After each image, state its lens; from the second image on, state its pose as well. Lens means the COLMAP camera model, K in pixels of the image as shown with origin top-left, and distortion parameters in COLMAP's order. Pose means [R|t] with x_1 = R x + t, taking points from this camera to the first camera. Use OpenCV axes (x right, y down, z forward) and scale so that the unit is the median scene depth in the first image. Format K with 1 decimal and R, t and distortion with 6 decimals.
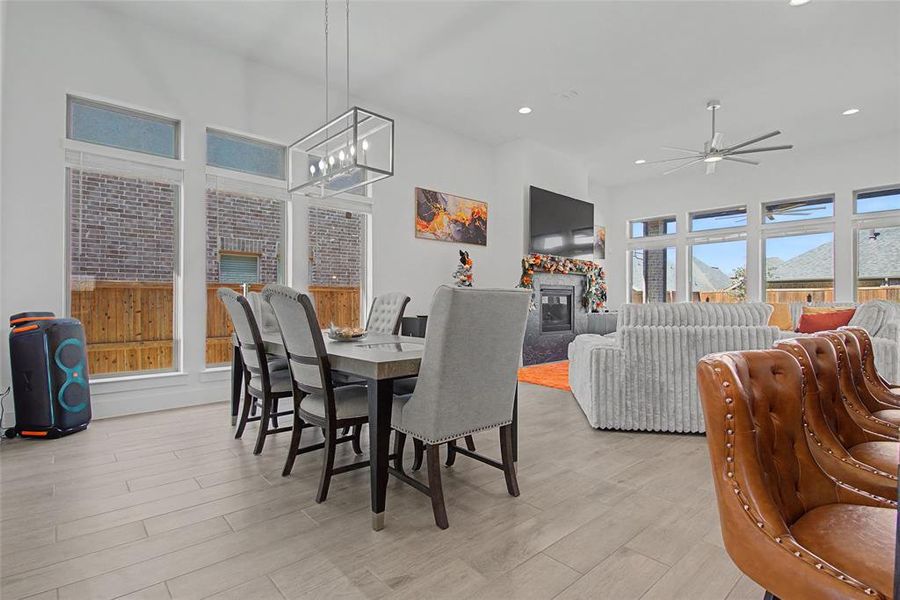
lens RADIAL K [[426.3, 0, 453.1], [0, 426.3, 304.1], [0, 0, 1]] dist [0.053932, -0.033432]
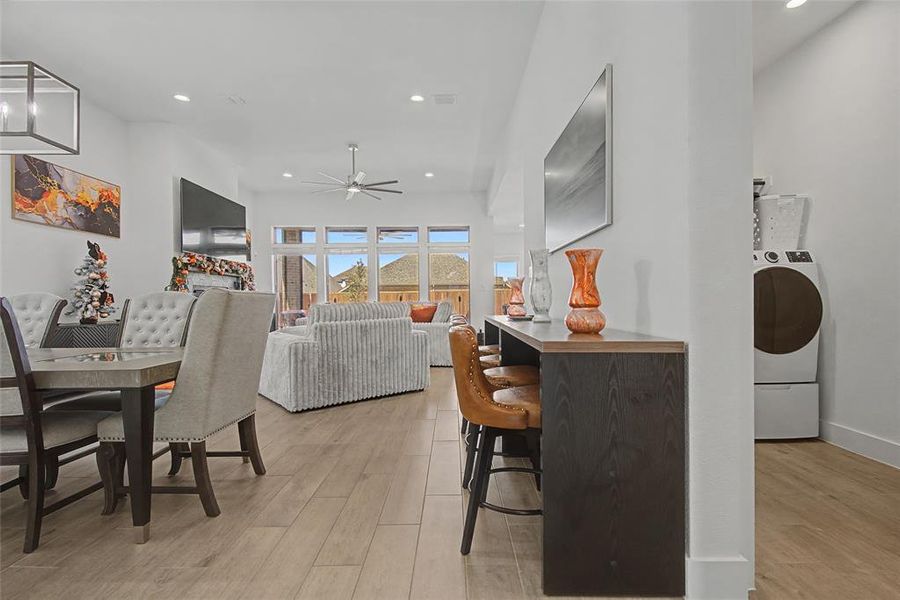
lens RADIAL K [[415.2, 0, 449.9], [0, 415.2, 316.7], [0, 0, 1]] dist [0.000018, -0.000546]
pose [[0.677503, -0.038094, 0.734533, -0.101873], [0.017438, 0.999209, 0.035736, -0.000033], [-0.735314, -0.011403, 0.677631, -0.032975]]
